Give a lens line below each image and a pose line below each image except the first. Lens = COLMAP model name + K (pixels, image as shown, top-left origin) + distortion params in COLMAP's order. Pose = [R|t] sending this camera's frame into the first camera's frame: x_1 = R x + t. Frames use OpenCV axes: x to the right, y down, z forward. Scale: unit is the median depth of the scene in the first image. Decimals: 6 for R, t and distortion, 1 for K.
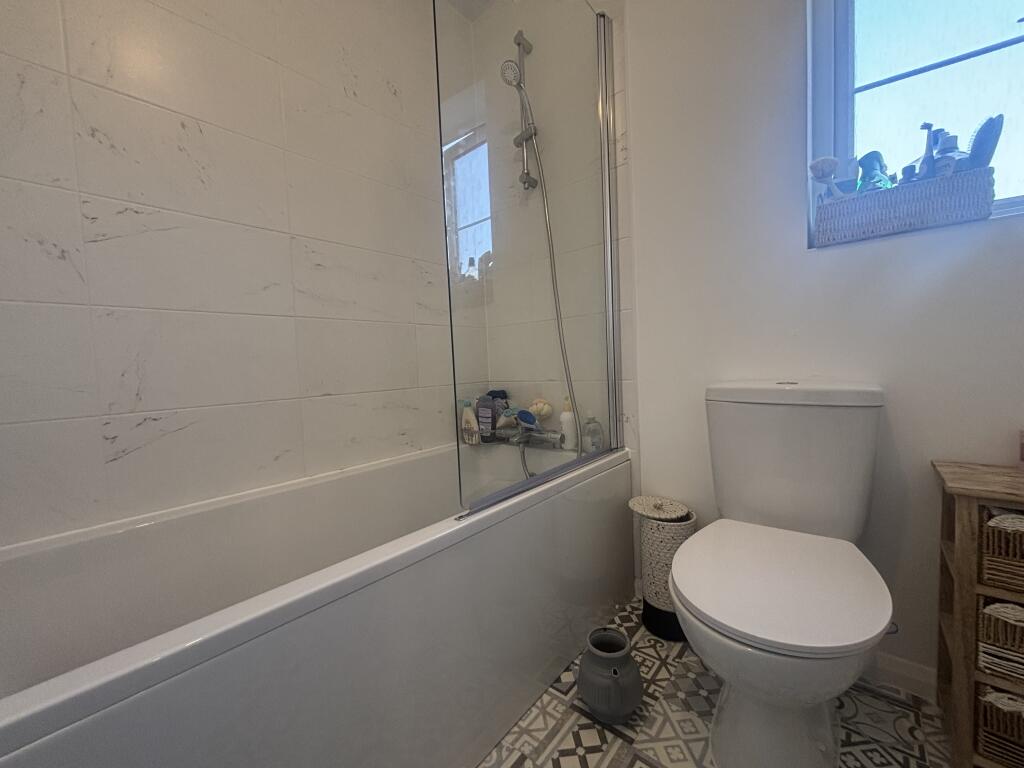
lens RADIAL K [[410.7, 0, 562.4], [0, 410.7, 420.0], [0, 0, 1]] dist [-0.009293, 0.000243]
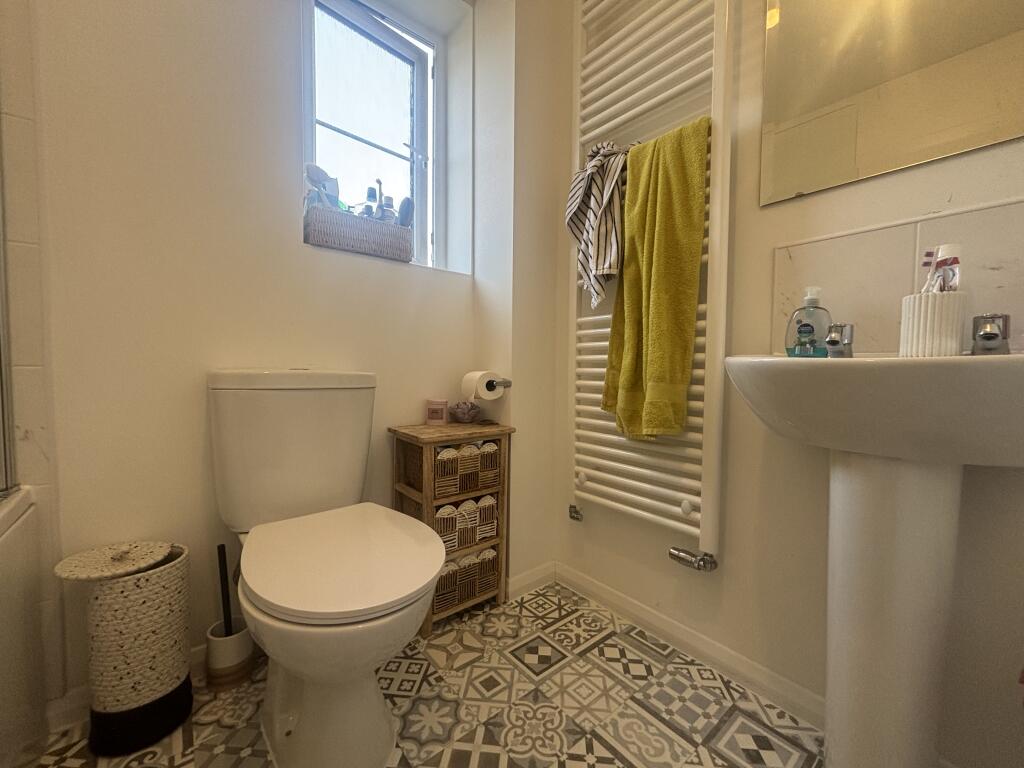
lens RADIAL K [[410.7, 0, 510.1], [0, 410.7, 388.3], [0, 0, 1]] dist [-0.009293, 0.000243]
pose [[0.216866, -0.032255, 0.975668, -0.318155], [0.093912, 0.995508, 0.012037, -0.009343], [-0.971674, 0.089016, 0.218921, 0.267521]]
